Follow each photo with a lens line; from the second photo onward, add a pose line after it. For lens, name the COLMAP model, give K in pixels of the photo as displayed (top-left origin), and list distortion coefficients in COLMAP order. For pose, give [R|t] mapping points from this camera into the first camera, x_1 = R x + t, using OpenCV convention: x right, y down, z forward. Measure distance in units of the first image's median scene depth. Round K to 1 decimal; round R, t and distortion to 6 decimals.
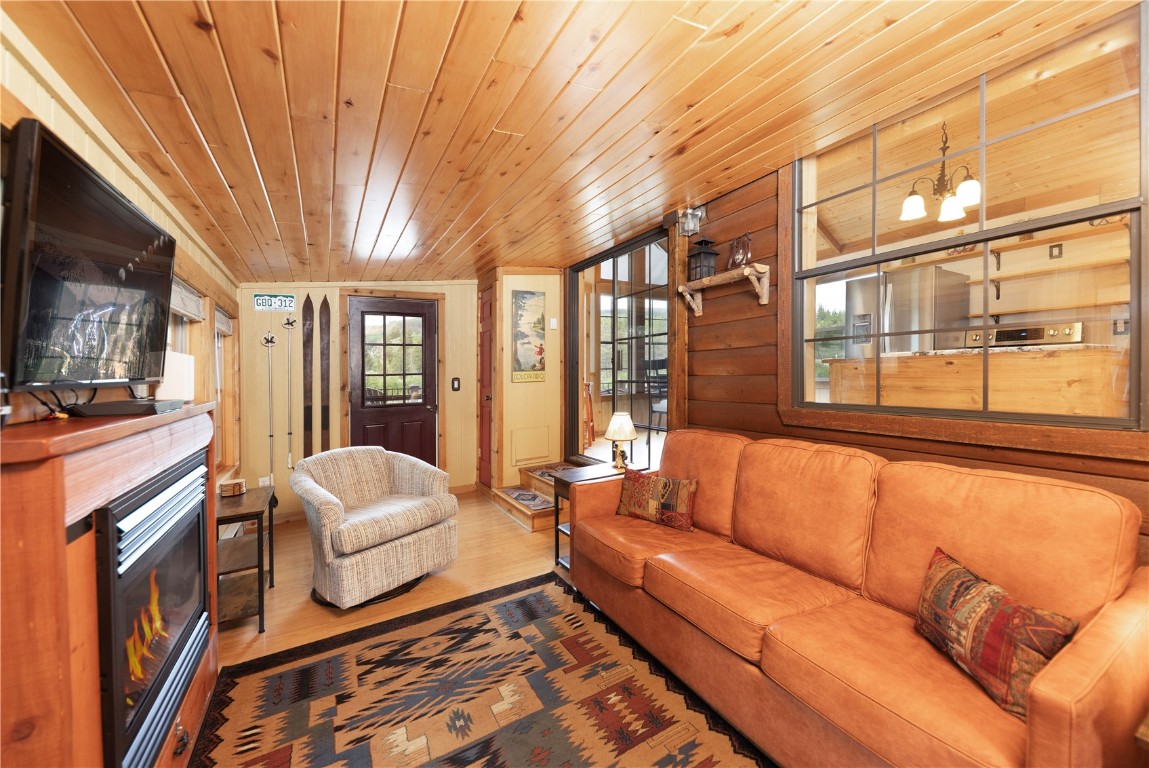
lens RADIAL K [[434.4, 0, 579.7], [0, 434.4, 377.9], [0, 0, 1]] dist [0.018172, -0.009773]
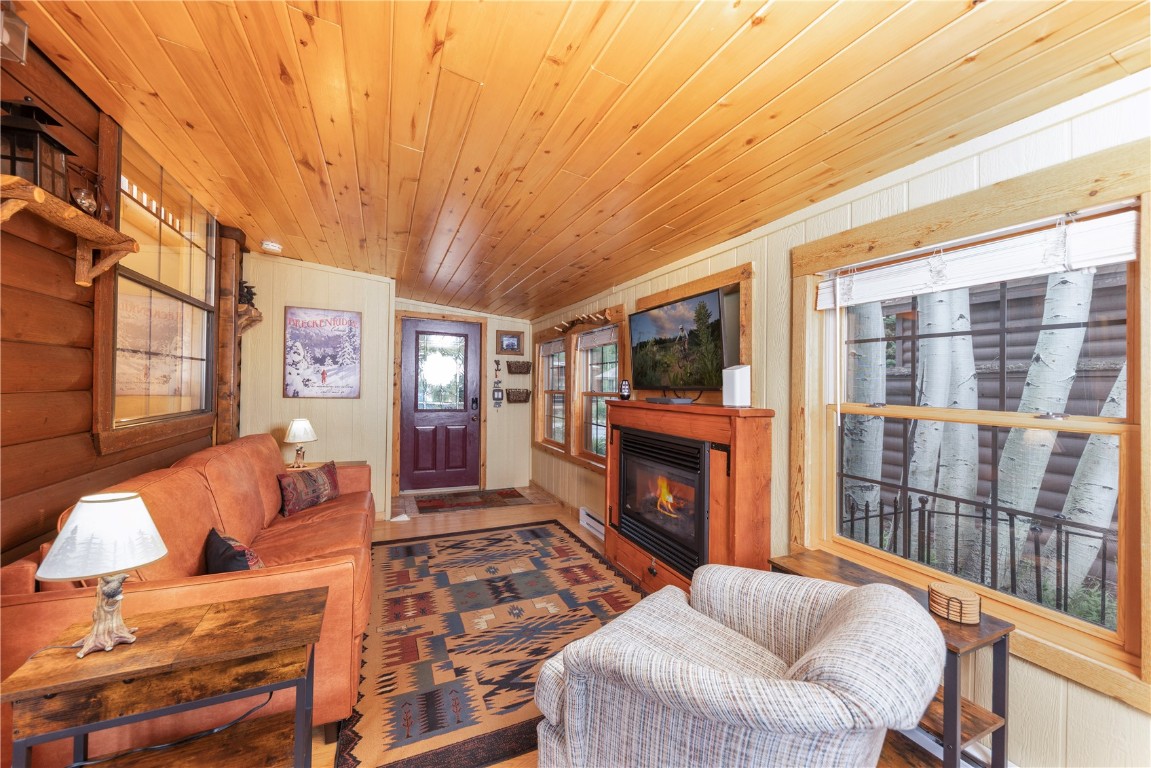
lens RADIAL K [[435.8, 0, 578.6], [0, 435.8, 392.4], [0, 0, 1]] dist [0.018845, -0.009769]
pose [[-0.995394, 0.004348, 0.095773, -0.486136], [0.007038, 0.999590, 0.027769, -0.020275], [-0.095613, 0.028316, -0.995016, 1.878866]]
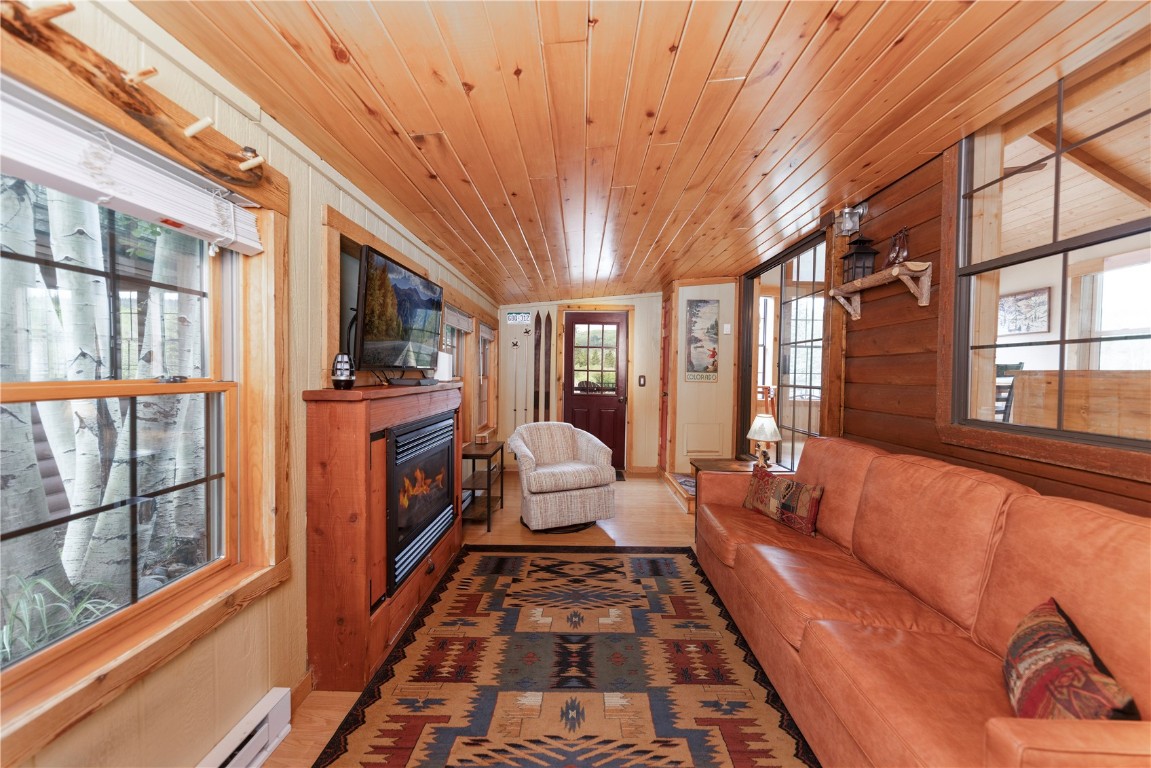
lens RADIAL K [[400.7, 0, 579.0], [0, 400.7, 387.9], [0, 0, 1]] dist [0.010636, -0.004569]
pose [[0.861745, 0.057489, -0.504075, 0.258997], [-0.044434, 0.998293, 0.037891, -0.001804], [0.505393, -0.010254, 0.862828, -0.074735]]
